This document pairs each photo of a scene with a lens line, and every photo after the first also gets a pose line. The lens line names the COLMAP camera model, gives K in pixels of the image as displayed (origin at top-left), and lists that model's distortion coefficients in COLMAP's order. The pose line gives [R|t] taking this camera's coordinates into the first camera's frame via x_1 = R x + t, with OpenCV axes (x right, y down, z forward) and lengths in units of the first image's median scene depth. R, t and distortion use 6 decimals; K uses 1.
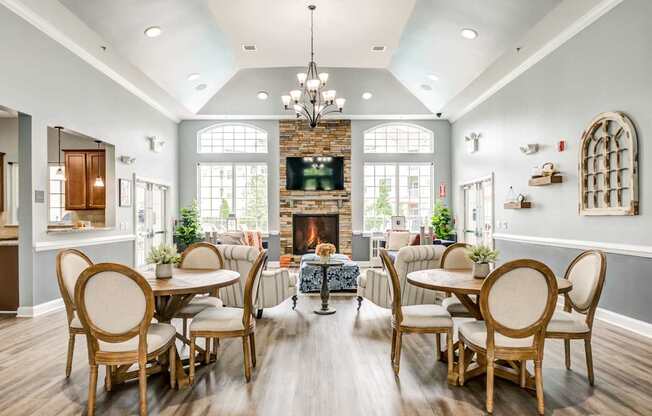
lens RADIAL K [[429.5, 0, 326.0], [0, 429.5, 208.0], [0, 0, 1]] dist [-0.000384, -0.000698]
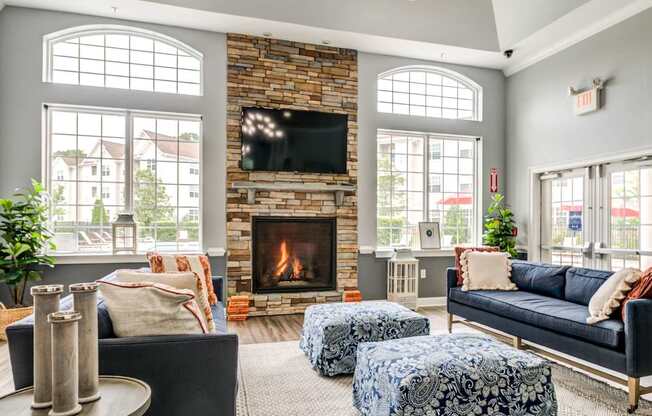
lens RADIAL K [[405.6, 0, 328.0], [0, 405.6, 221.8], [0, 0, 1]] dist [-0.002885, -0.001970]
pose [[0.959911, 0.009243, 0.280151, -0.127339], [-0.013572, 0.999817, 0.013518, 0.012830], [-0.279975, -0.016778, 0.959861, 0.497740]]
